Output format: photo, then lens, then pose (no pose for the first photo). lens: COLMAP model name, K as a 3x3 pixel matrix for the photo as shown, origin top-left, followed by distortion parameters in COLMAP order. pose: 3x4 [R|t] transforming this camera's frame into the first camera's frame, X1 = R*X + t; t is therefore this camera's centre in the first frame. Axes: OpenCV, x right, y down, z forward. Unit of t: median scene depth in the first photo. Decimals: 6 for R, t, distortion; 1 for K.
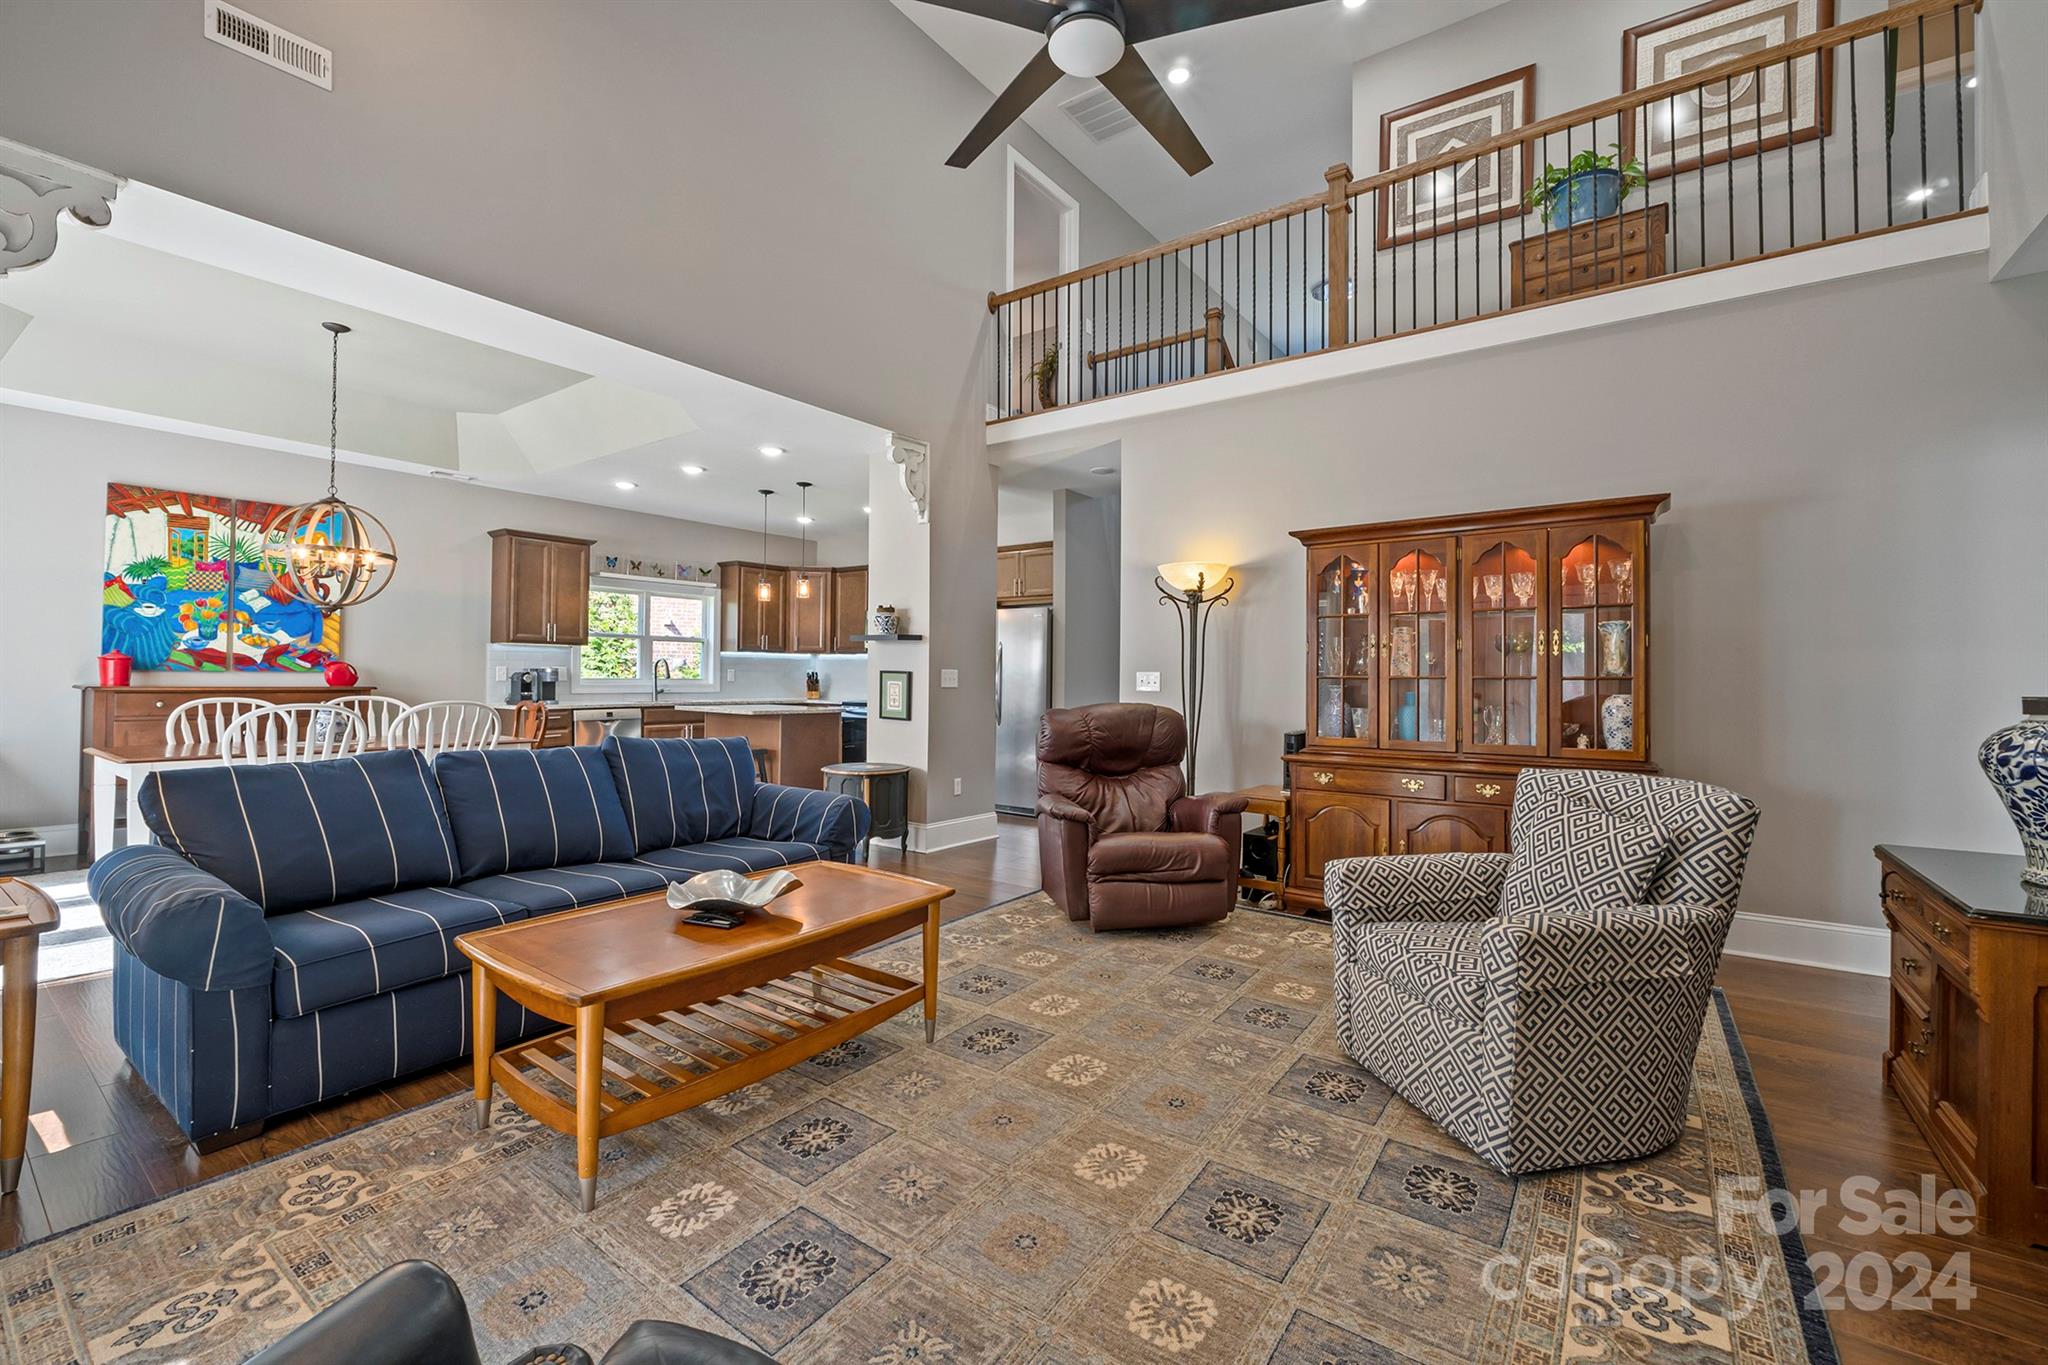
lens RADIAL K [[853.9, 0, 1030.0], [0, 853.9, 672.9], [0, 0, 1]] dist [-0.008466, -0.000135]
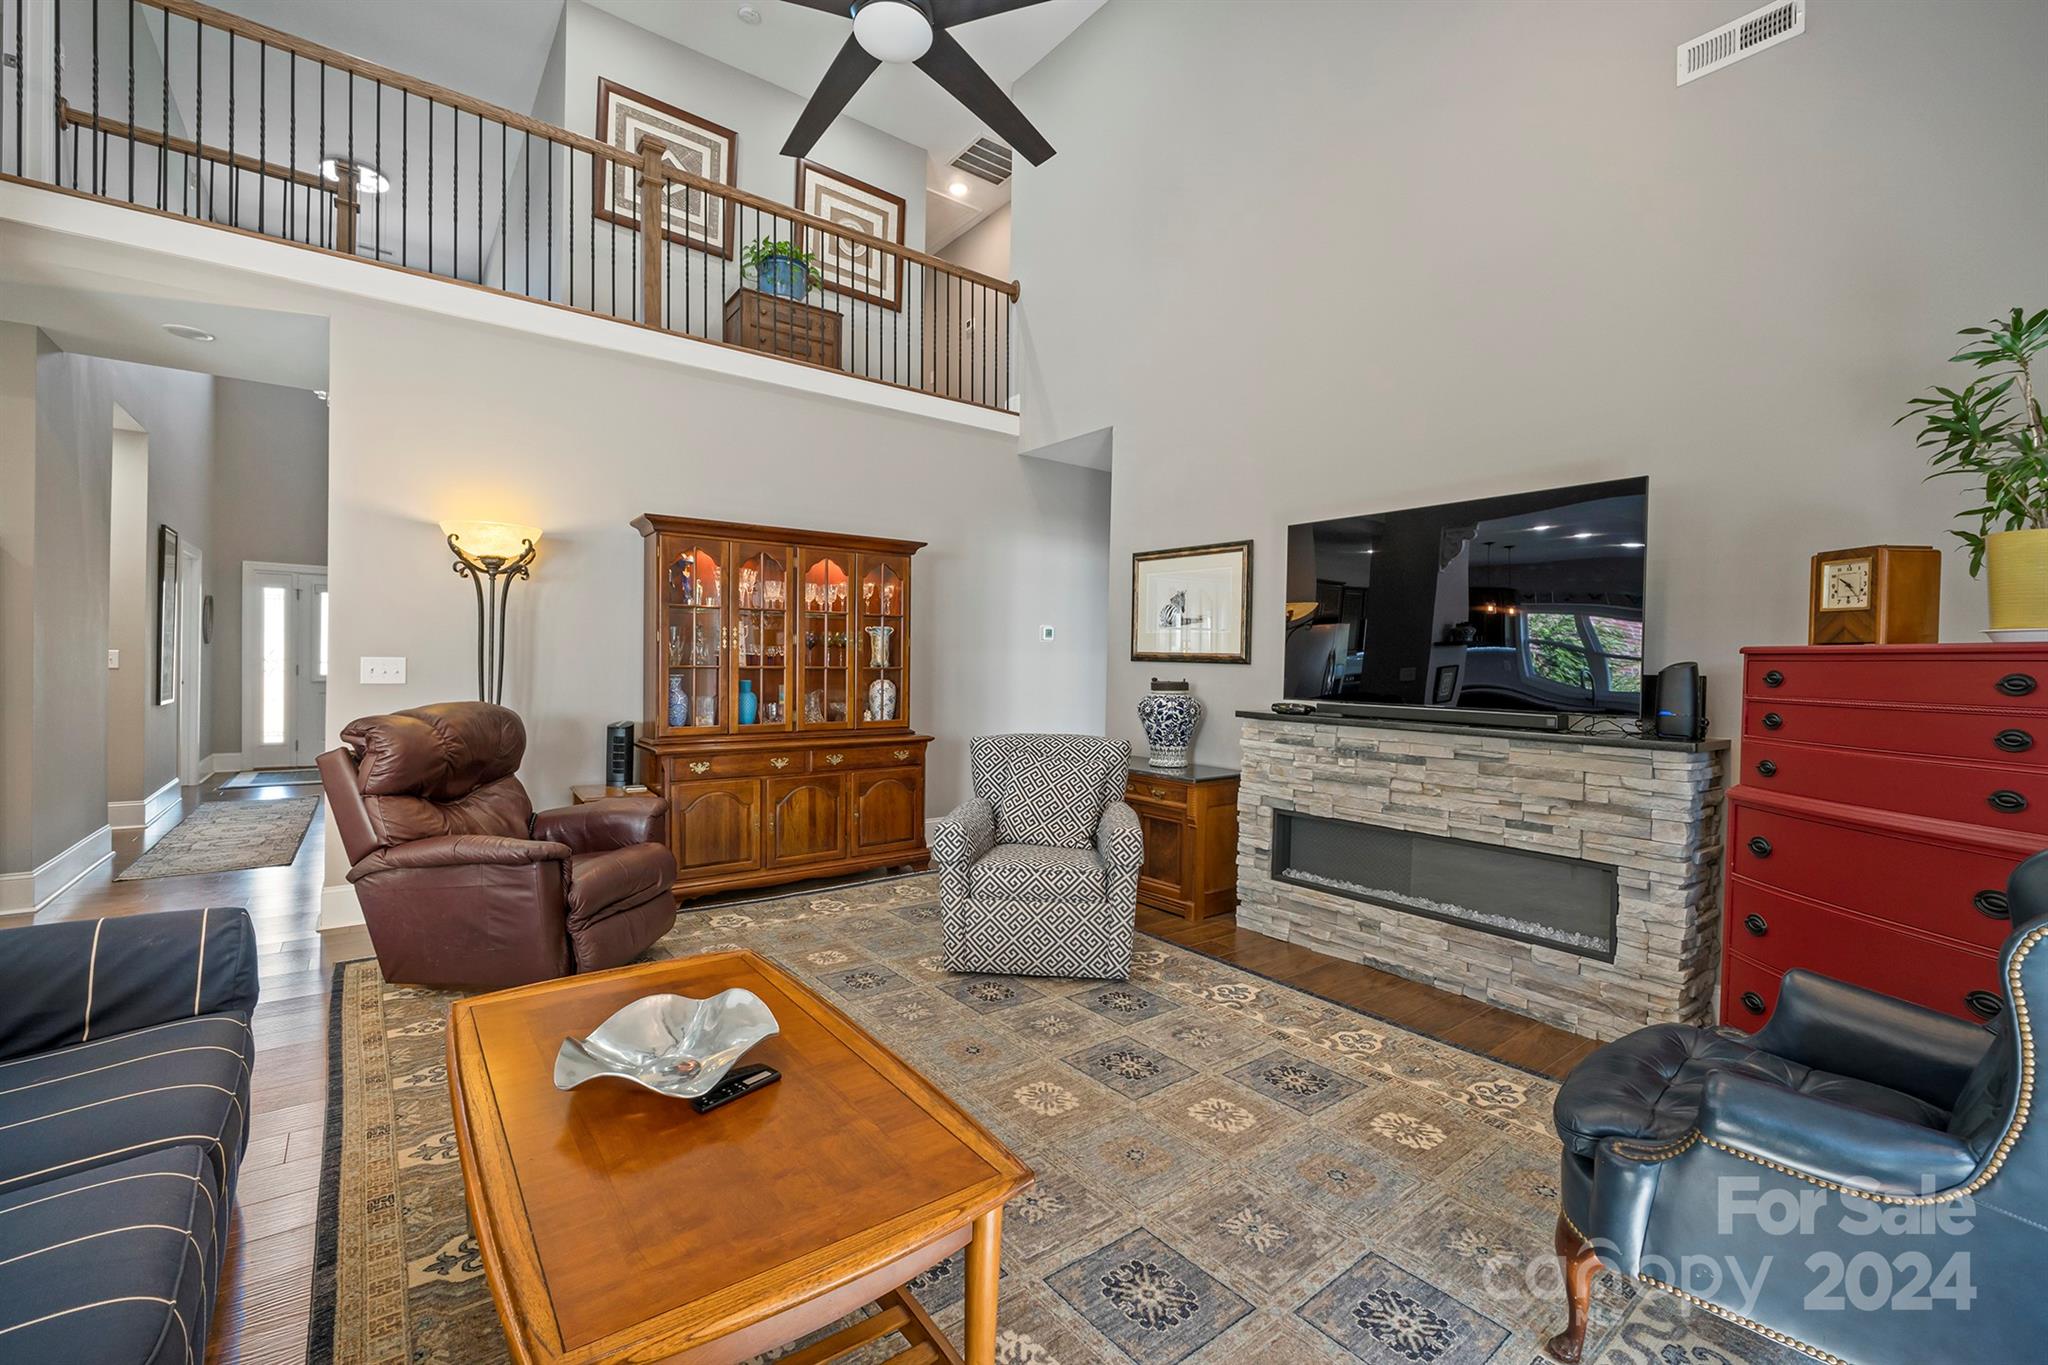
lens RADIAL K [[853.9, 0, 1015.1], [0, 853.9, 667.2], [0, 0, 1]] dist [-0.008466, -0.000135]
pose [[0.287121, -0.009061, 0.957852, -0.481929], [-0.020710, 0.999663, 0.015665, -0.017621], [-0.957671, -0.024335, 0.286836, 0.330216]]
